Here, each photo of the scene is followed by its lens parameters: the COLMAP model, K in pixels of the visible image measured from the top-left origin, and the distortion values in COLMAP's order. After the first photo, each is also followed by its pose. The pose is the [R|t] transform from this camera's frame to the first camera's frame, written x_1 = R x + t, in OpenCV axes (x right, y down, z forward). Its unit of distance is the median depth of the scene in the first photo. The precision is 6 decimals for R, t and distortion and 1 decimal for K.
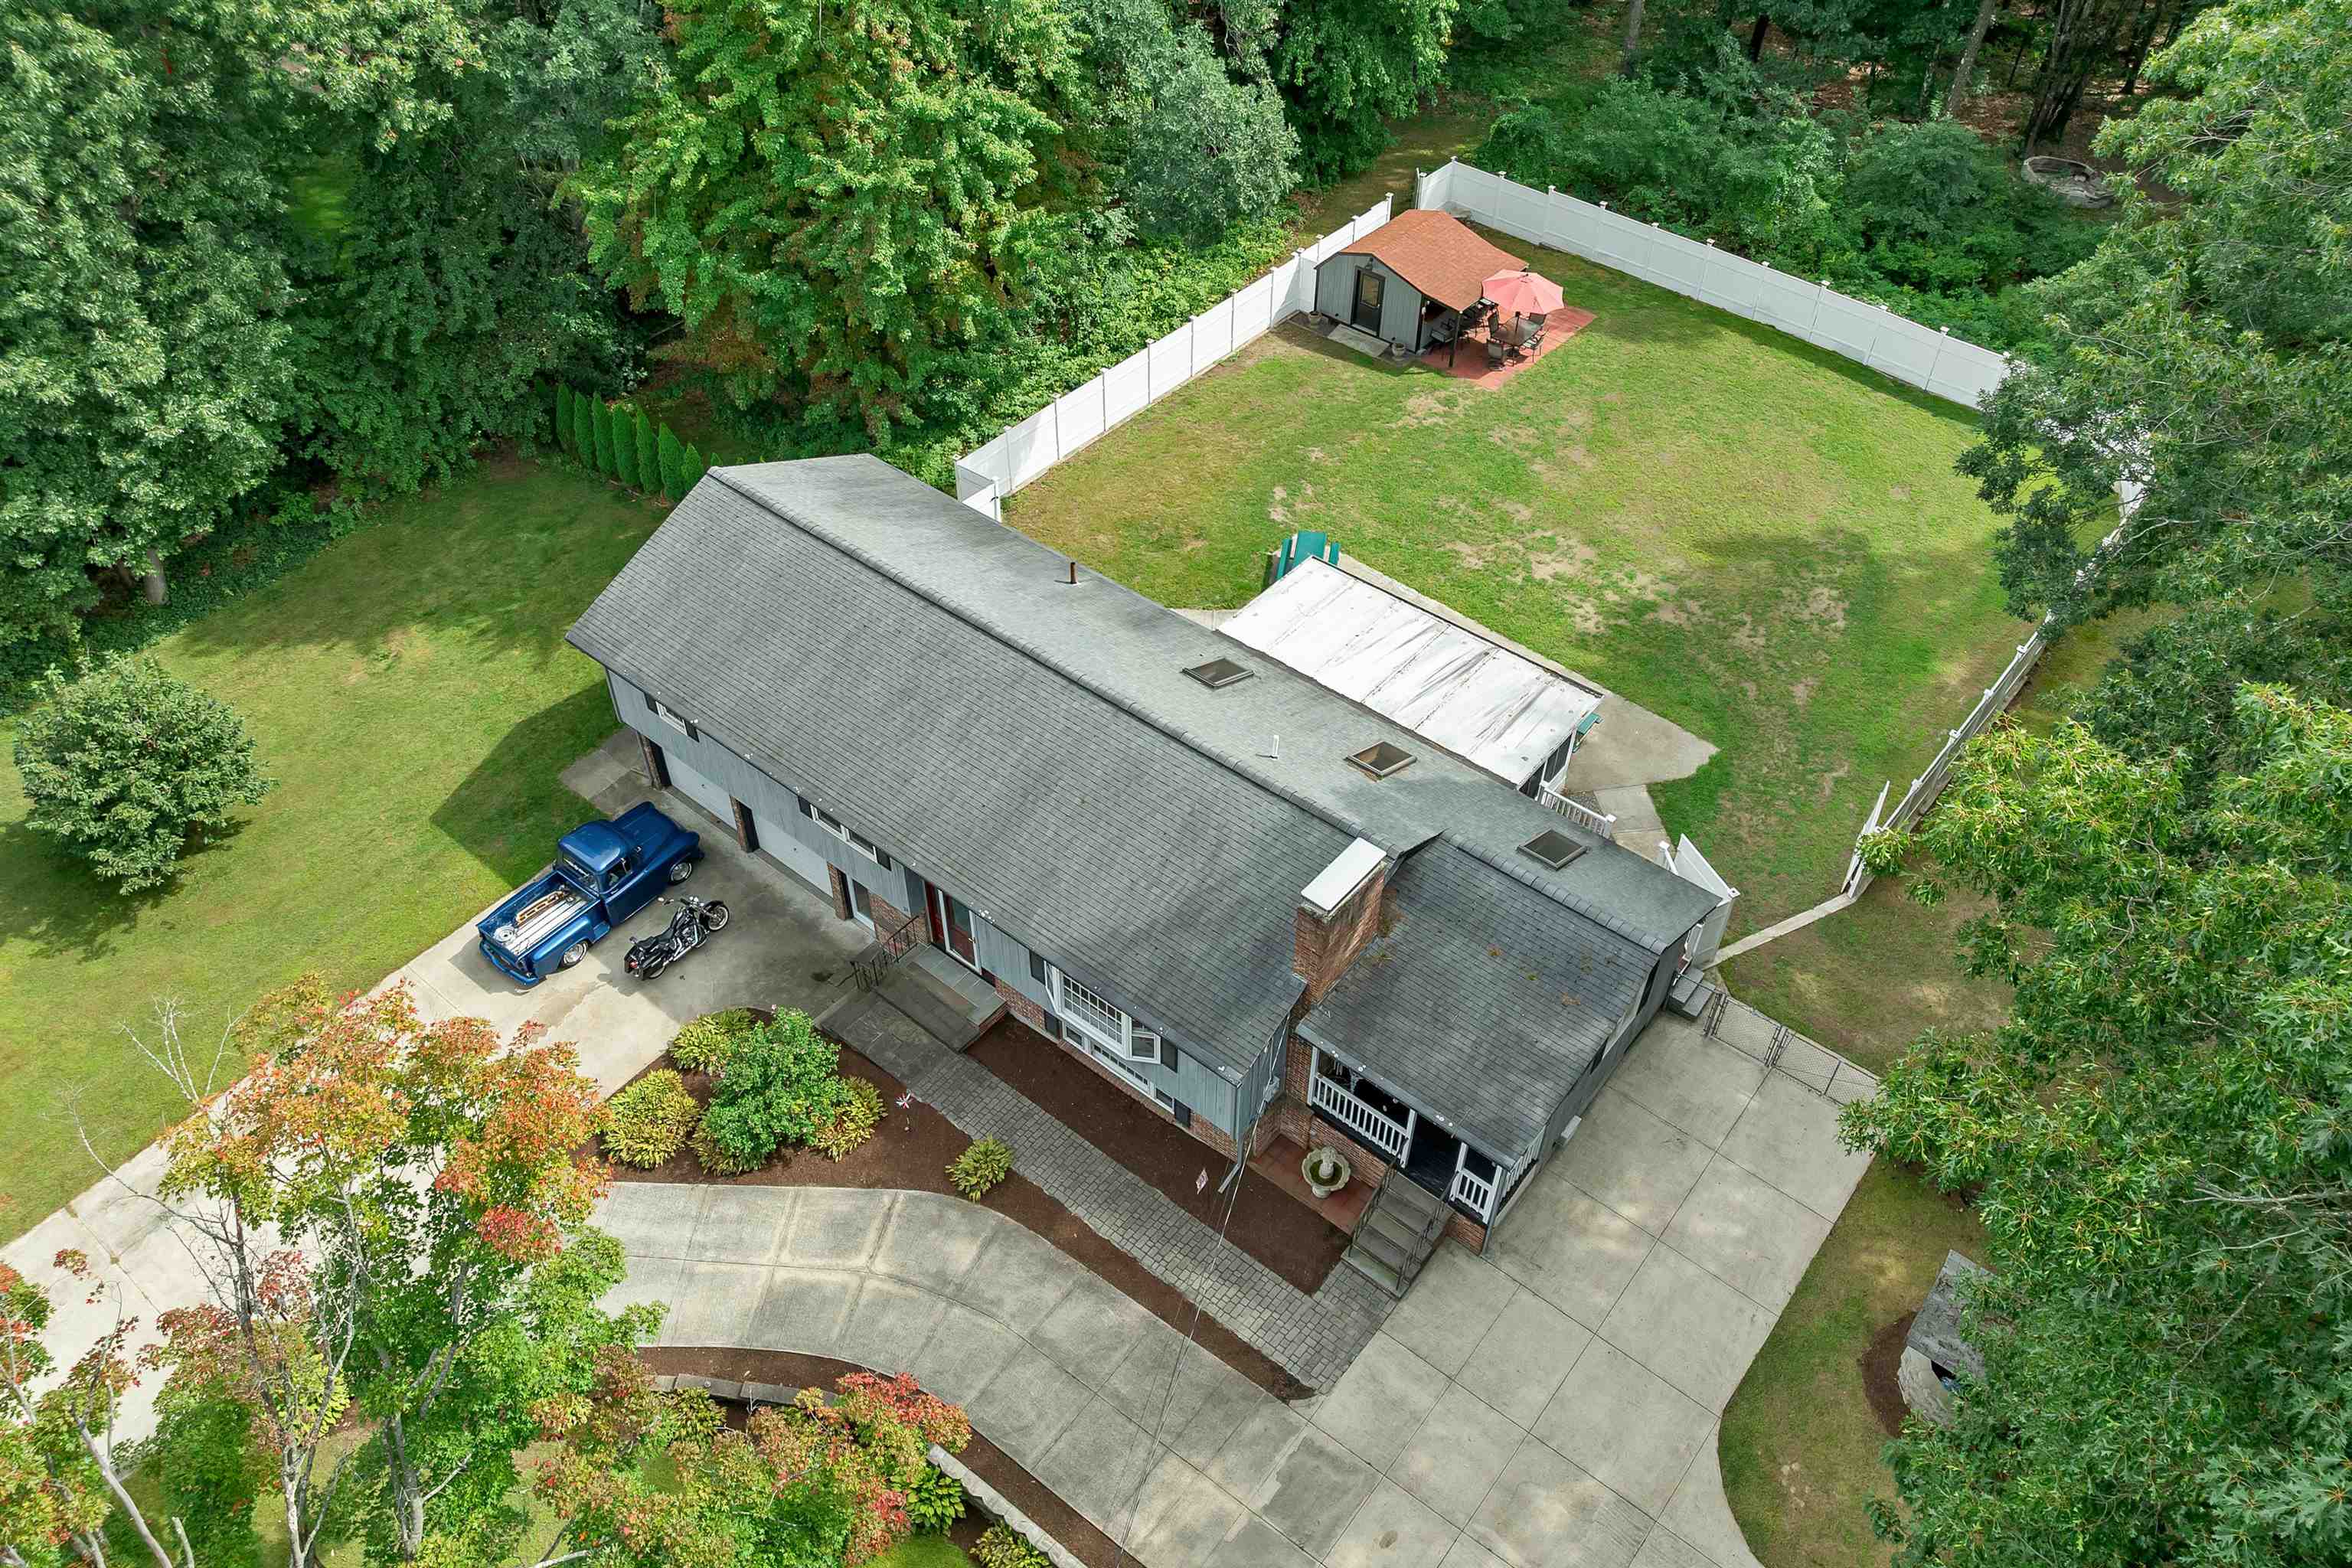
lens RADIAL K [[1695.8, 0, 1190.2], [0, 1695.8, 771.3], [0, 0, 1]] dist [-0.028837, -0.005659]
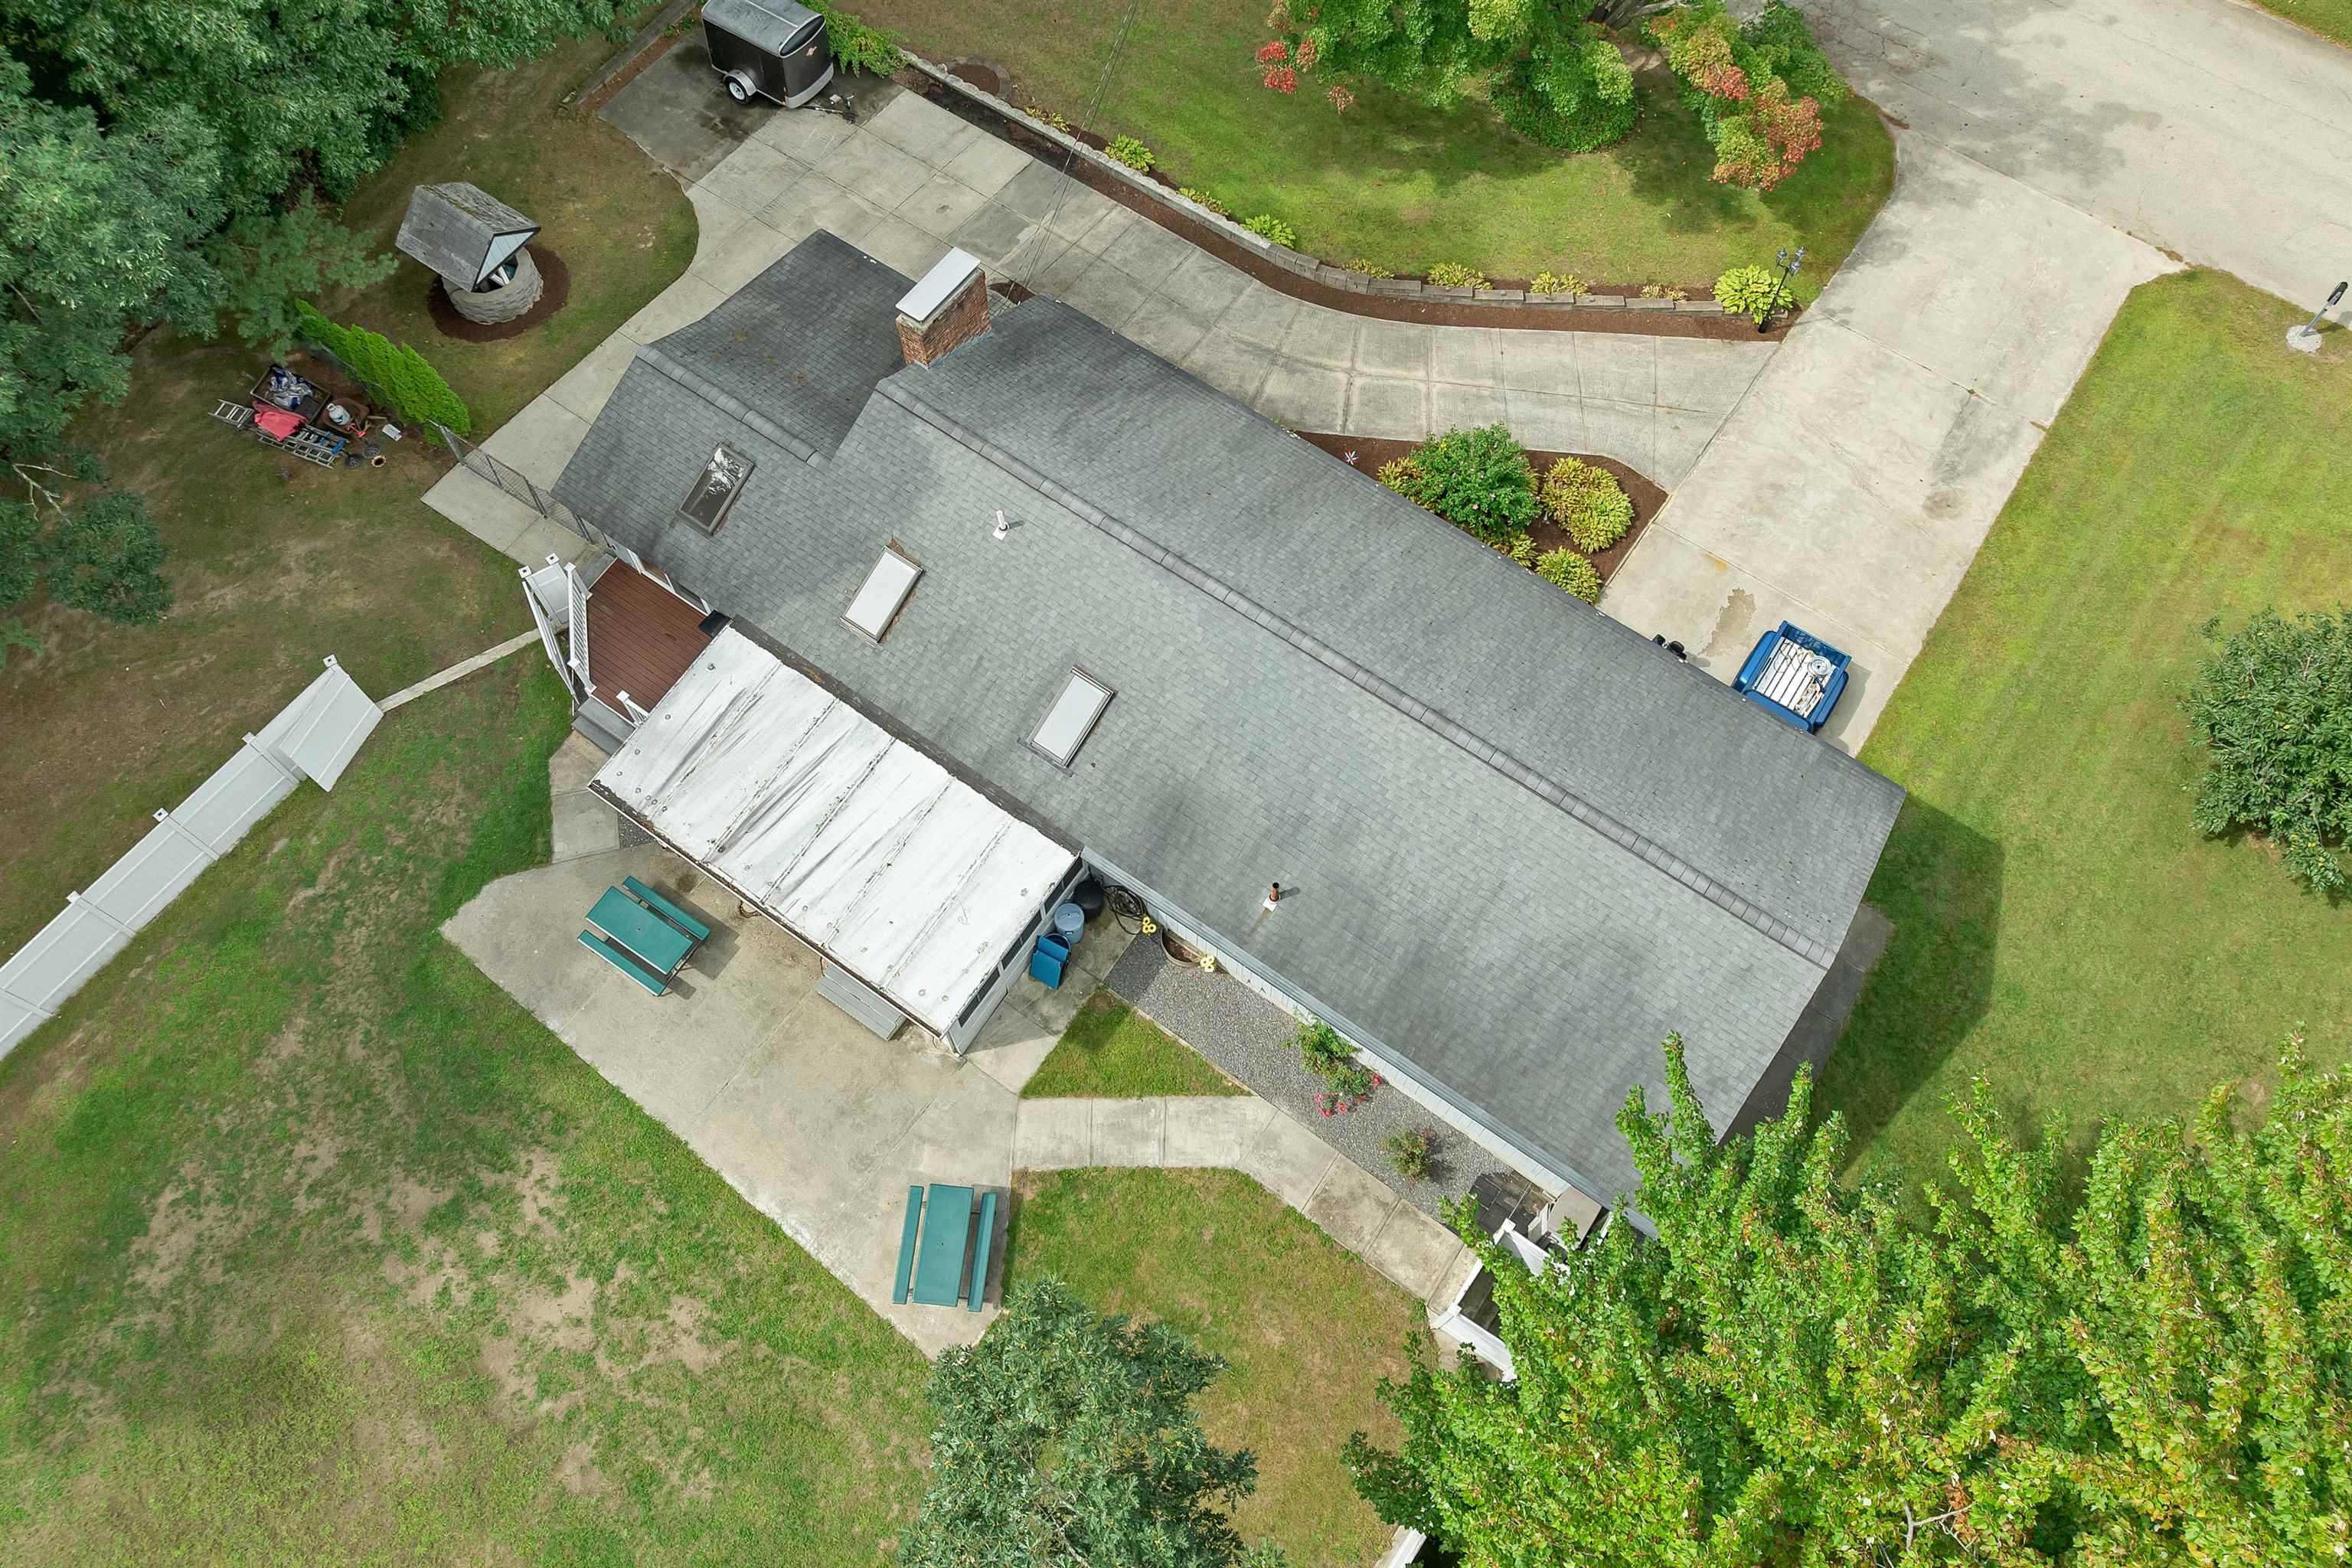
lens RADIAL K [[1705.0, 0, 1181.9], [0, 1705.0, 755.2], [0, 0, 1]] dist [-0.040379, 0.001966]
pose [[-0.997801, 0.044141, -0.049453, 0.003997], [-0.061018, -0.320105, 0.945415, -0.852311], [0.025901, 0.946353, 0.322094, 0.770398]]
